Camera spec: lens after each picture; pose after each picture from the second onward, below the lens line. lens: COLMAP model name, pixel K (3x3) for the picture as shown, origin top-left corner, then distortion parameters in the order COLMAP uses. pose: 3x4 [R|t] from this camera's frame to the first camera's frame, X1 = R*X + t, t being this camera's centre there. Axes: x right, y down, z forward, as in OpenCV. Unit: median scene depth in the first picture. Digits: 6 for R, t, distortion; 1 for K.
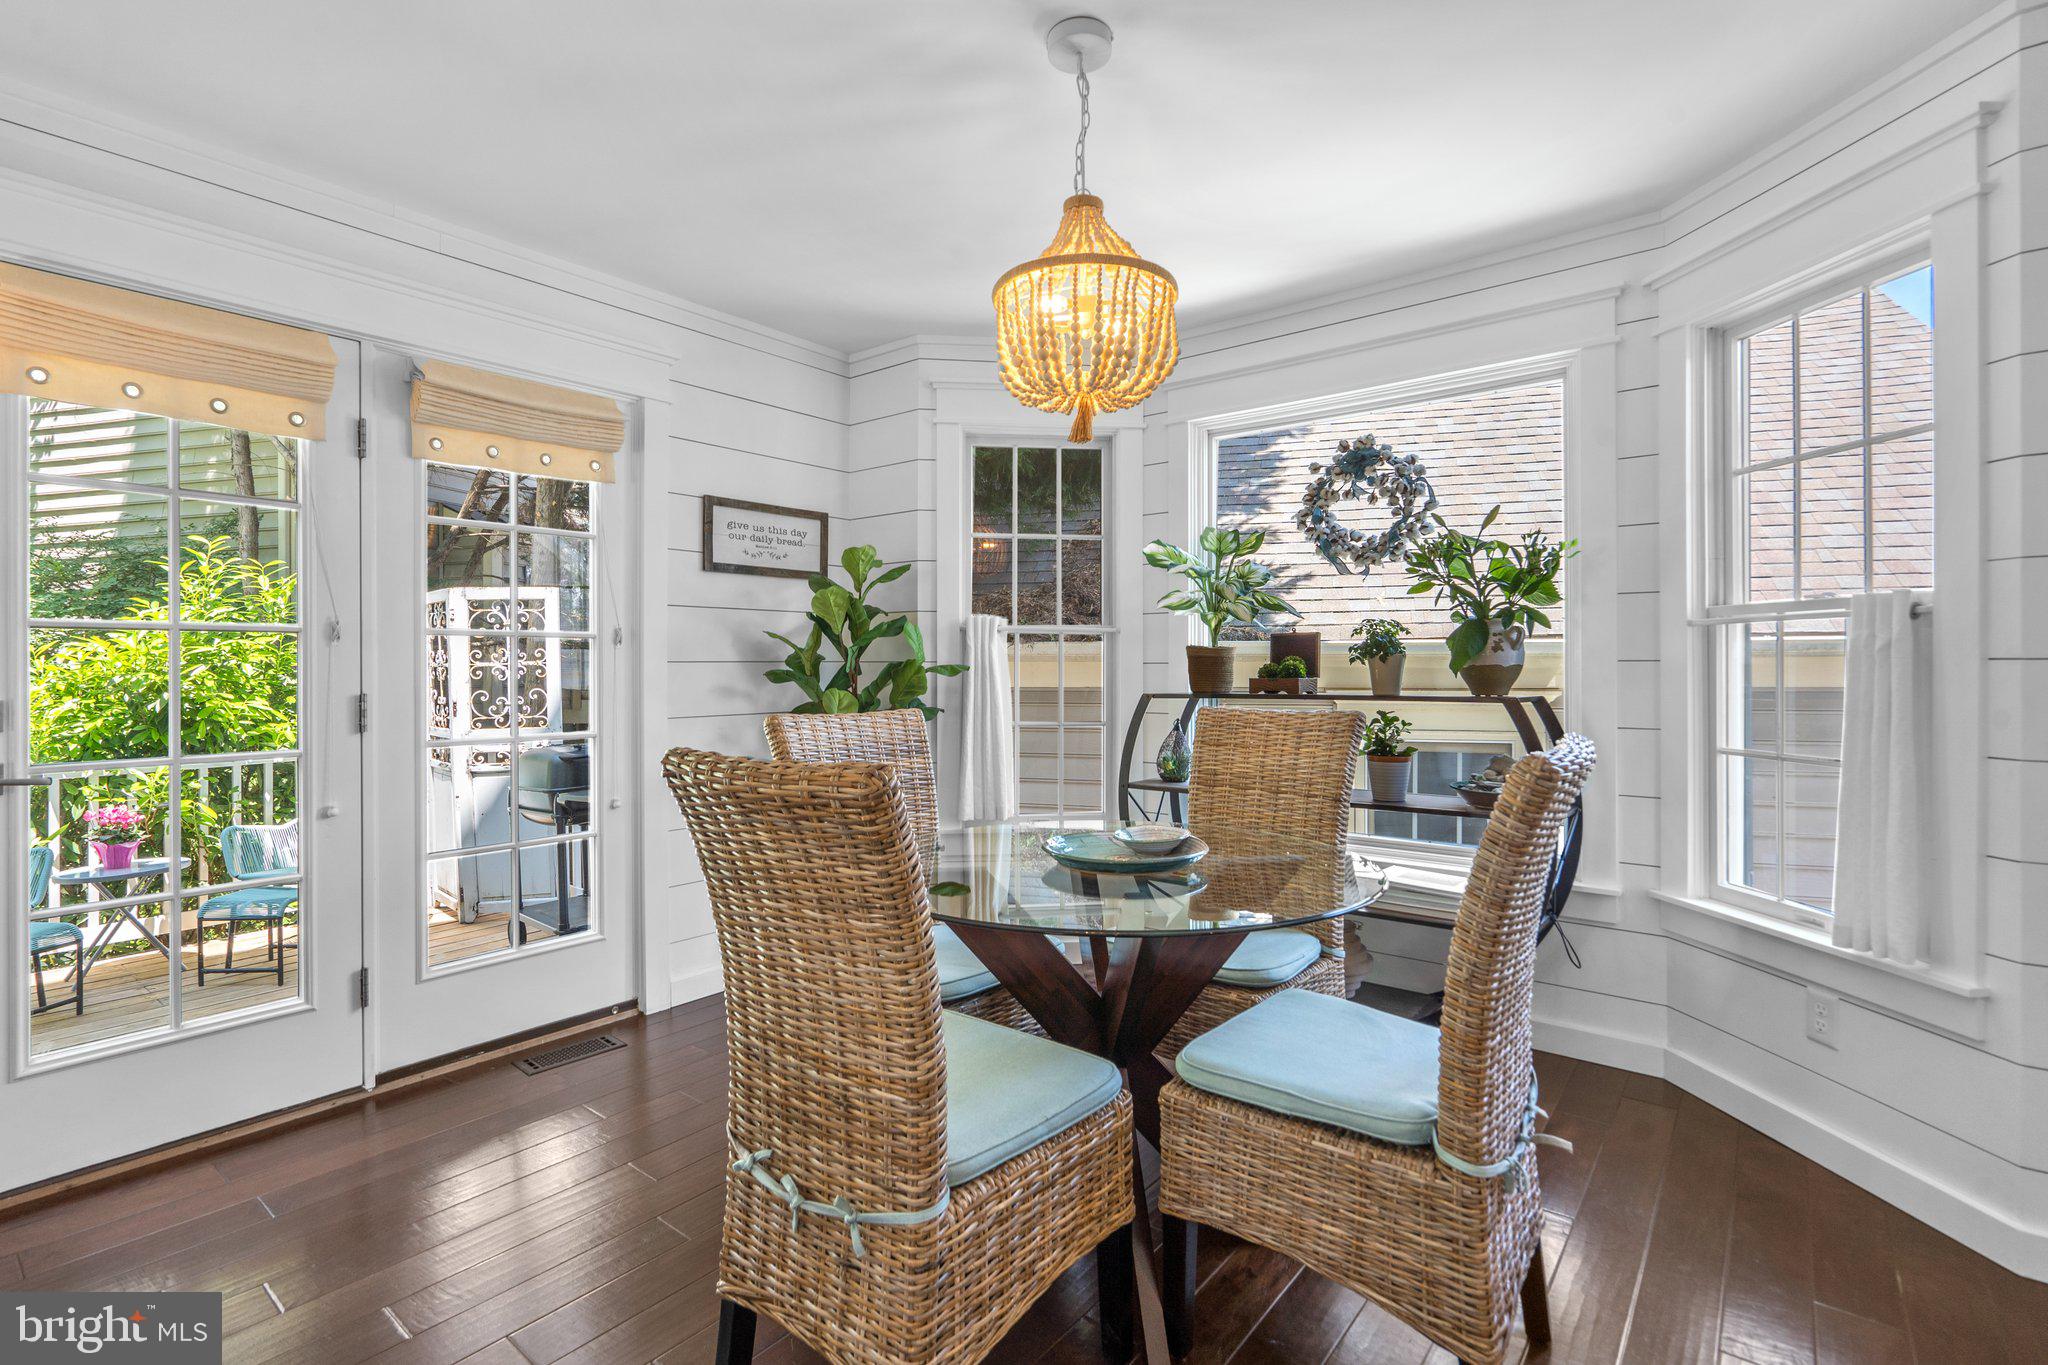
lens RADIAL K [[943.9, 0, 1020.8], [0, 943.9, 661.1], [0, 0, 1]] dist [-0.002350, -0.000207]
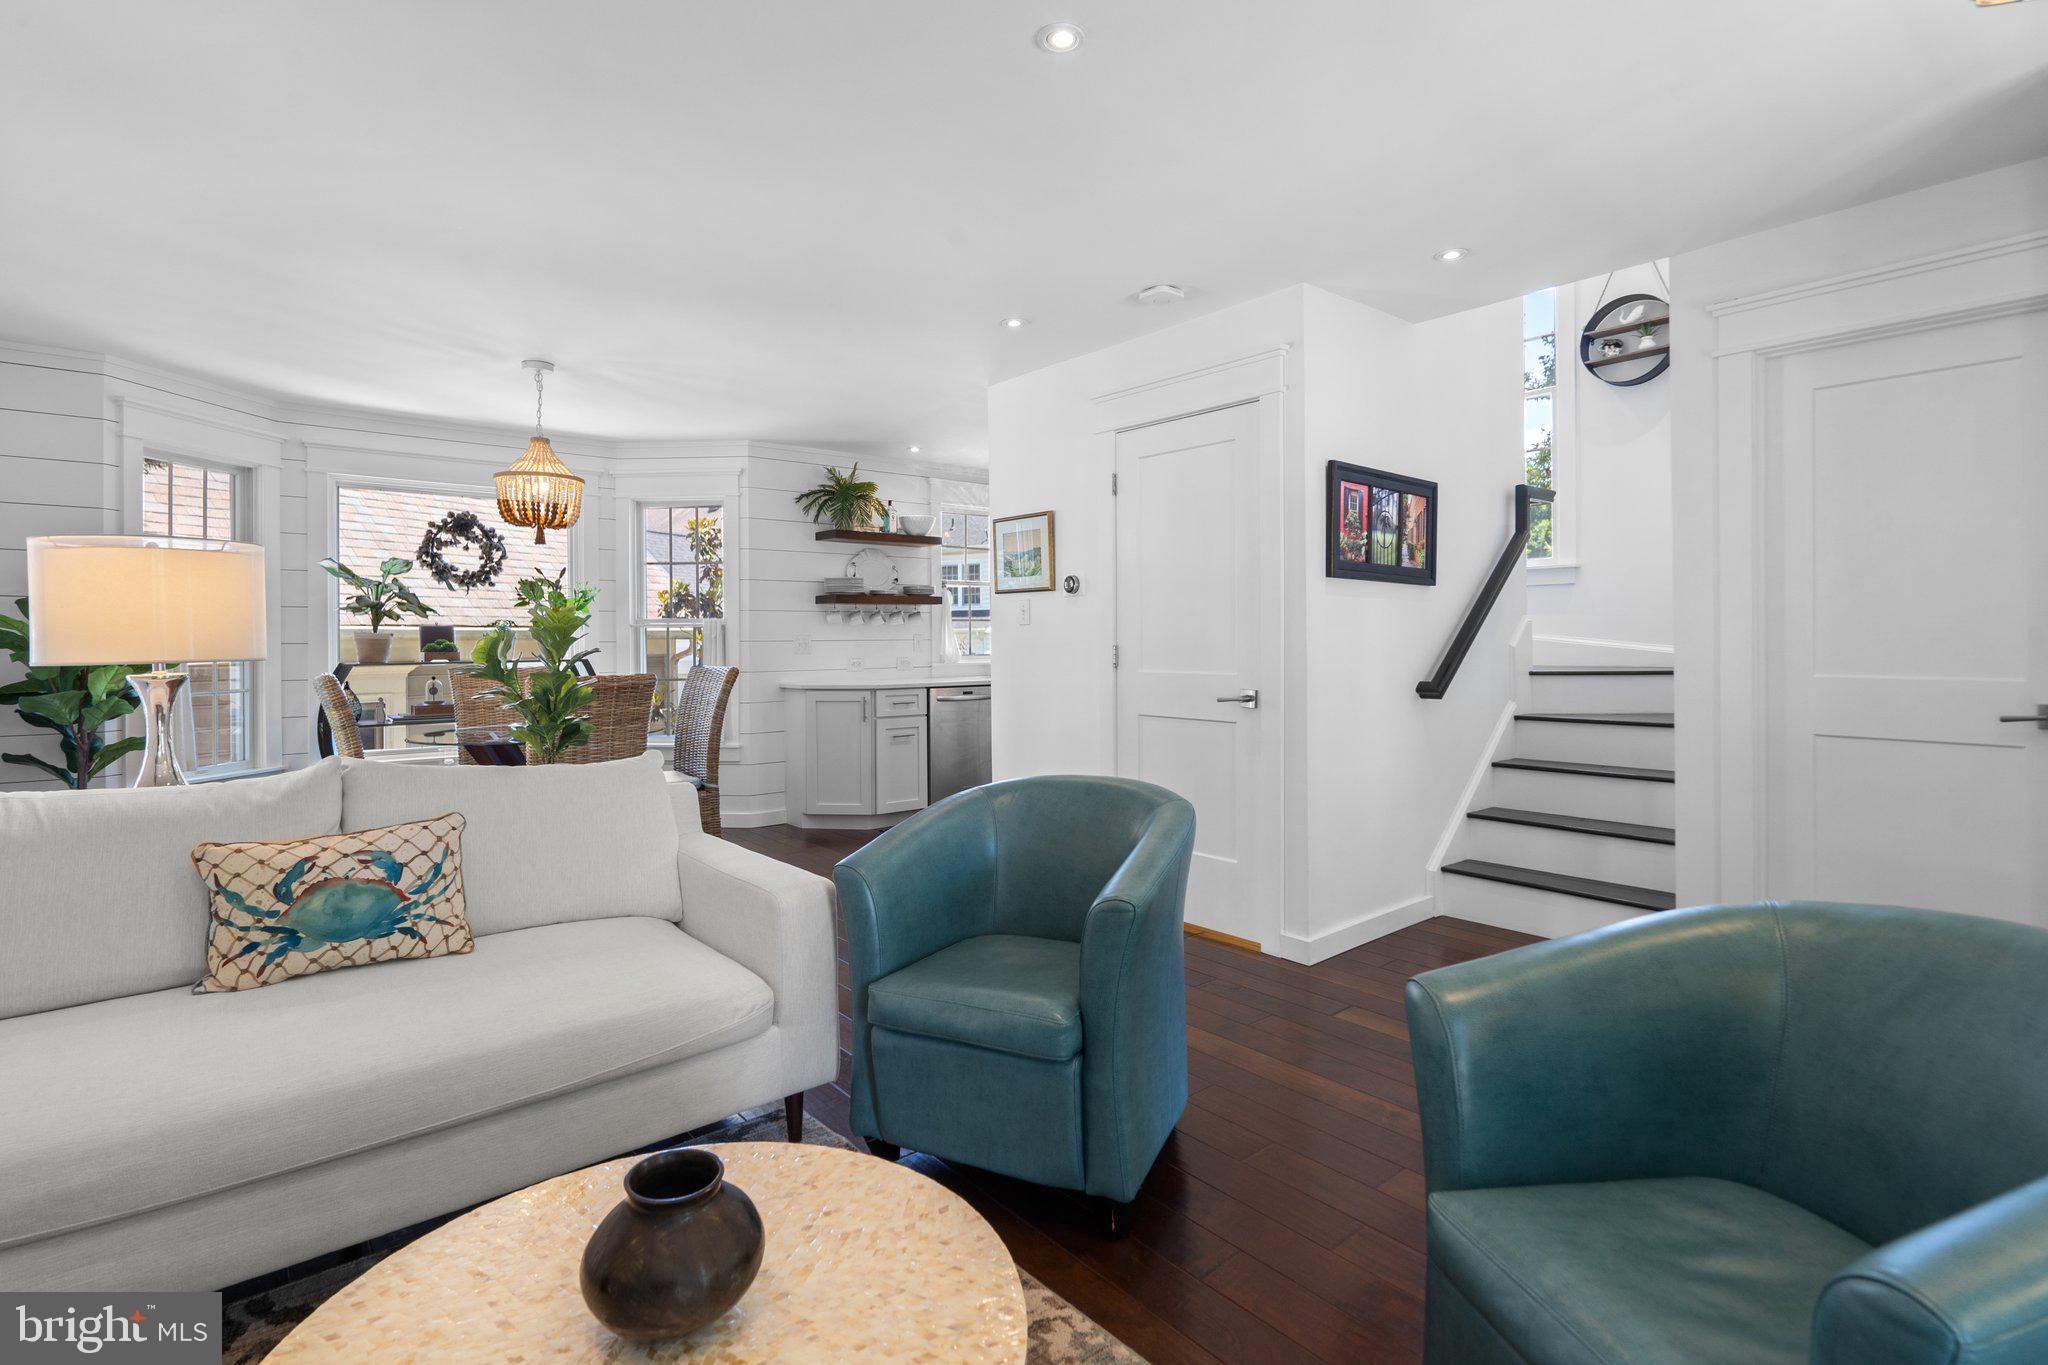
lens RADIAL K [[982.8, 0, 1029.2], [0, 982.8, 644.7], [0, 0, 1]] dist [0.001453, 0.000369]
pose [[0.200535, -0.001651, 0.979685, -1.348909], [0.001322, 0.999998, 0.001415, 0.002885], [-0.979686, 0.001011, 0.200537, -0.415213]]
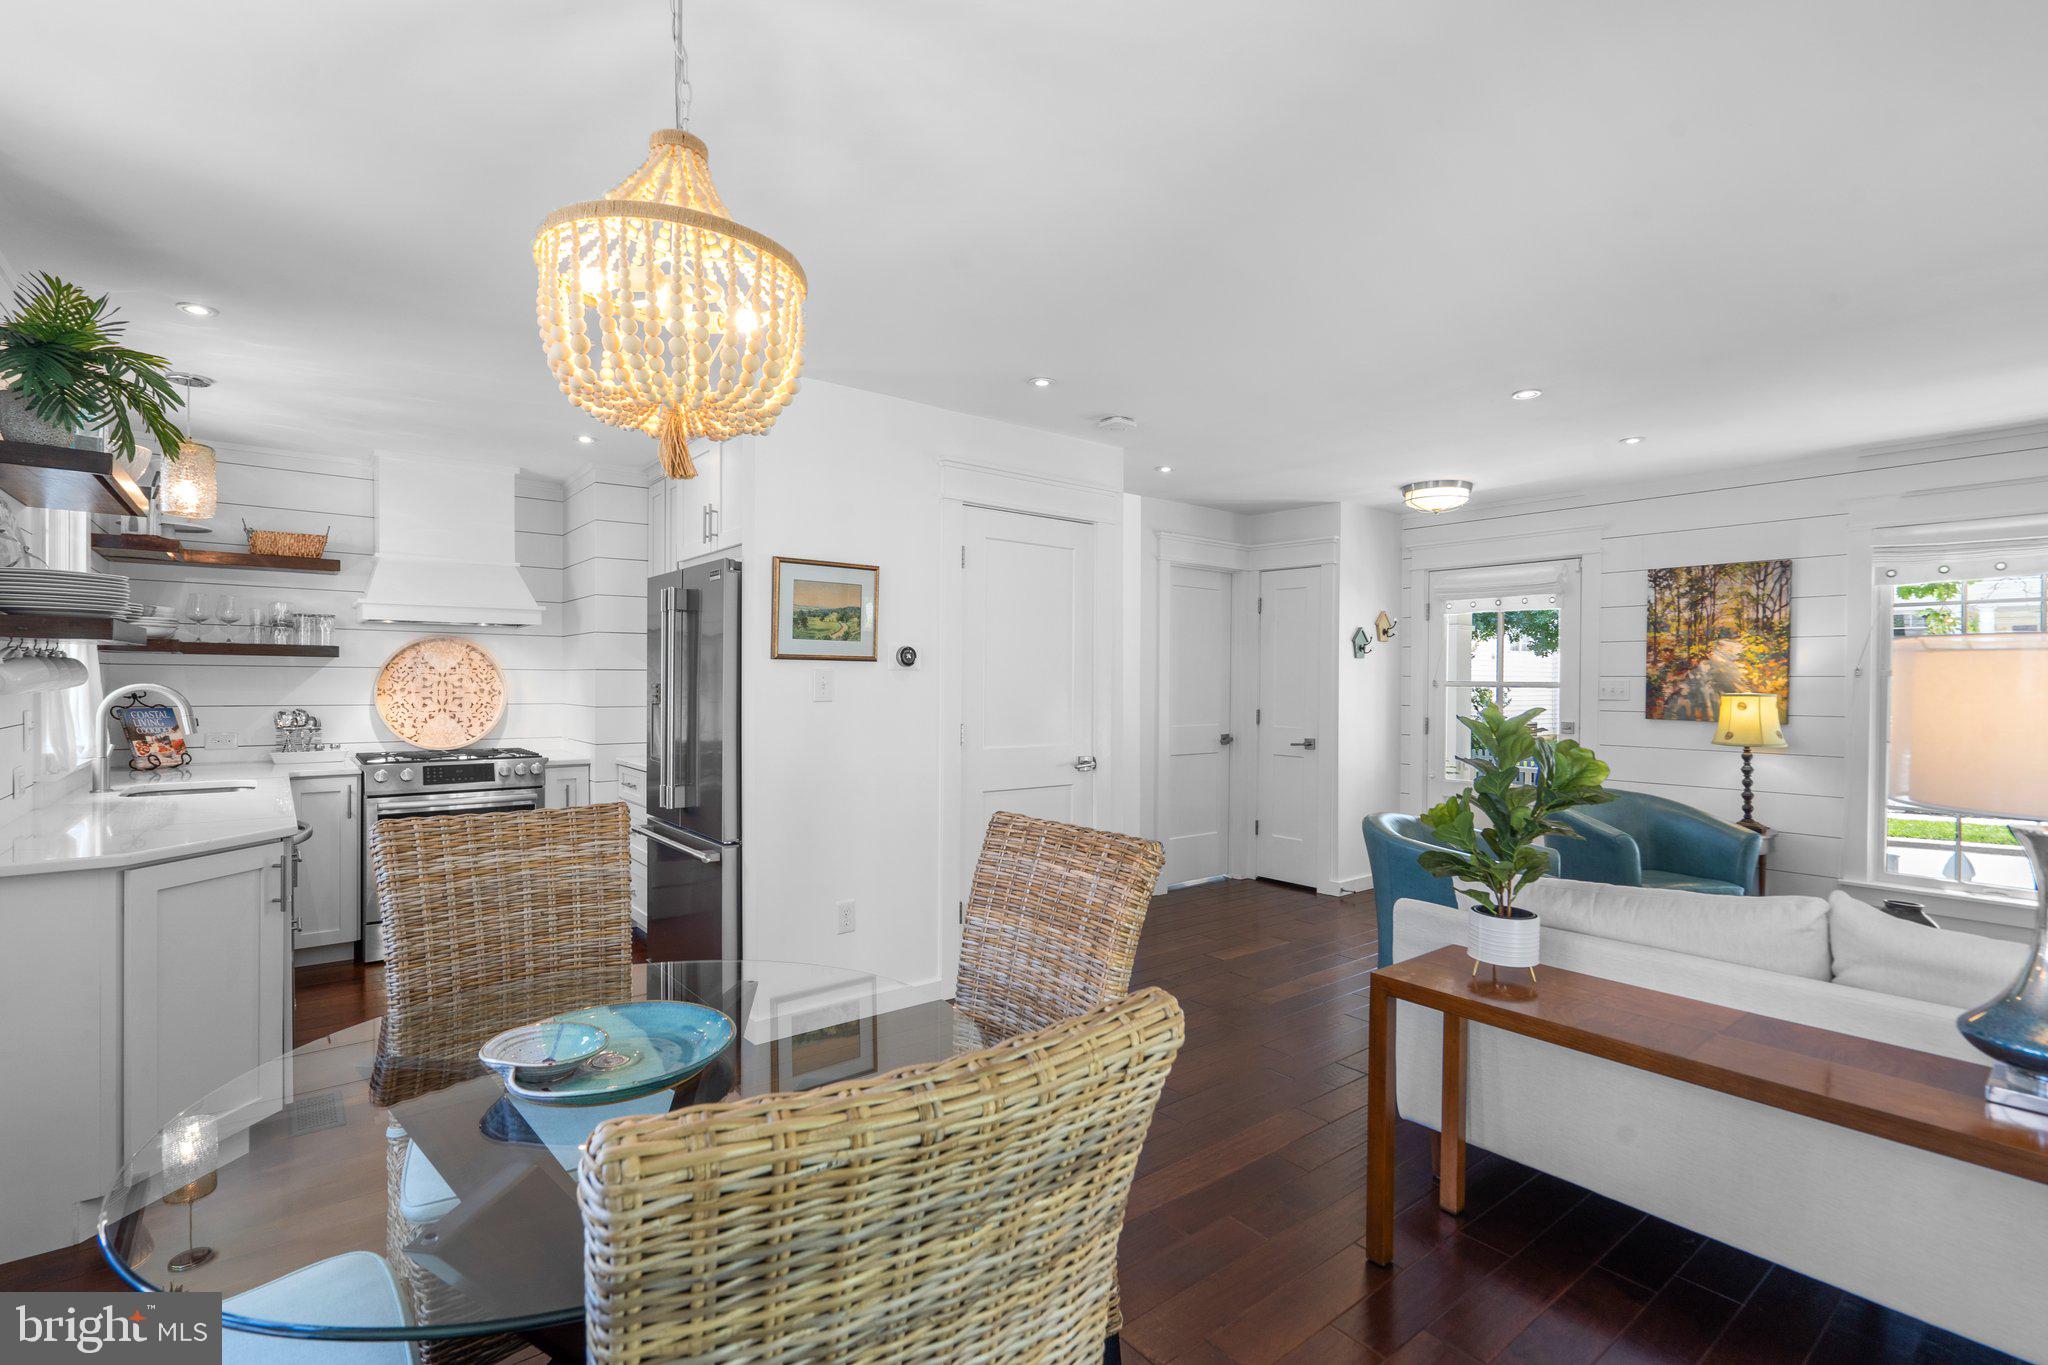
lens RADIAL K [[947.6, 0, 1018.2], [0, 947.6, 685.0], [0, 0, 1]] dist [-0.001712, -0.000013]
pose [[-0.975262, -0.003200, 0.221028, -0.225331], [-0.003680, 0.999992, -0.001757, -0.050572], [-0.221020, -0.002527, -0.975266, 1.118264]]
